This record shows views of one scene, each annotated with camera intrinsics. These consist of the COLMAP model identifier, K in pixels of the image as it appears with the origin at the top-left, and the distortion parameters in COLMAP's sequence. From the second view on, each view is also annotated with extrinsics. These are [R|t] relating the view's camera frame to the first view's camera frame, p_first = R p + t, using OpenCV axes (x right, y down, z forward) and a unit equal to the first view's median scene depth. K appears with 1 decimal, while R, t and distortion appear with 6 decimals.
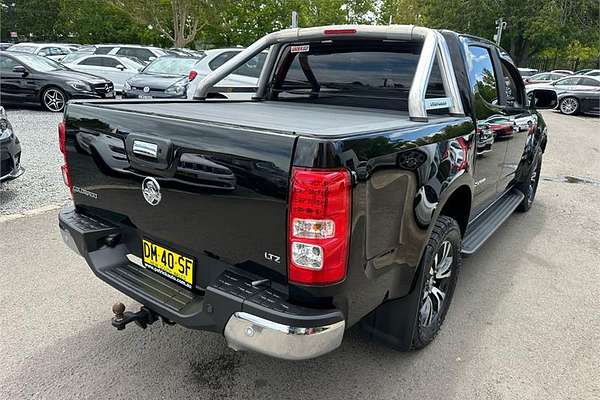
lens RADIAL K [[431.4, 0, 300.1], [0, 431.4, 202.1], [0, 0, 1]] dist [-0.003743, -0.009793]
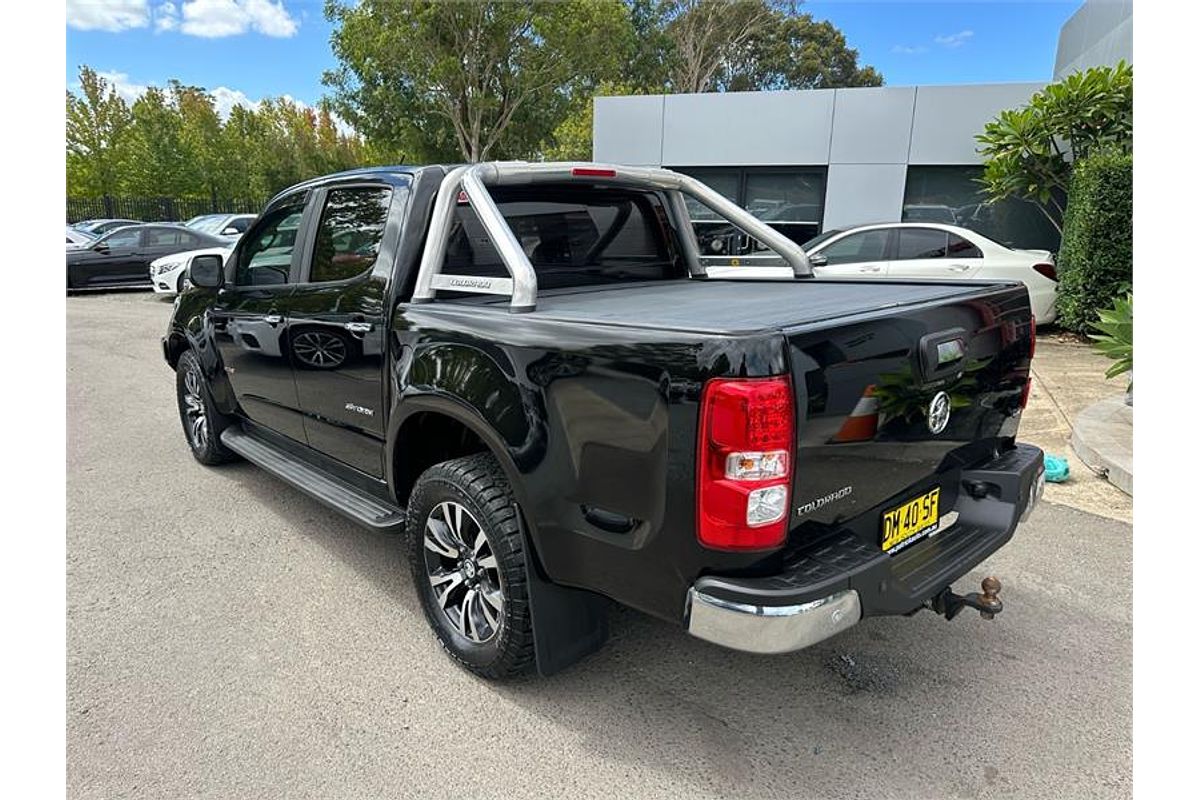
lens RADIAL K [[766.5, 0, 608.8], [0, 766.5, 397.2], [0, 0, 1]] dist [-0.001795, -0.012321]
pose [[0.197219, -0.244450, 0.949394, -1.504691], [0.301018, 0.936733, 0.178659, -0.399688], [-0.933002, 0.250549, 0.258325, 1.096701]]
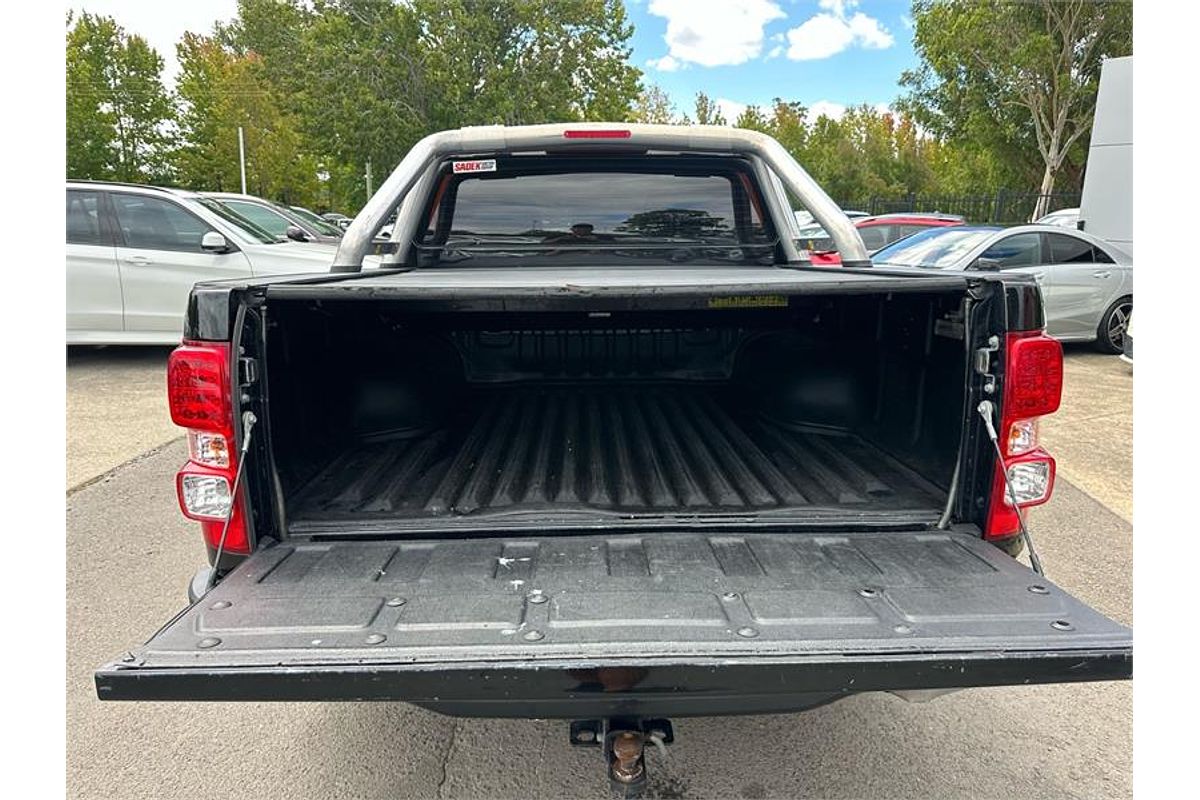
lens RADIAL K [[766.5, 0, 605.3], [0, 766.5, 400.0], [0, 0, 1]] dist [-0.001795, -0.012321]
pose [[0.790127, -0.160867, 0.591457, -0.767328], [0.204714, 0.978795, -0.007261, -0.072782], [-0.577747, 0.126817, 0.806304, 0.344433]]
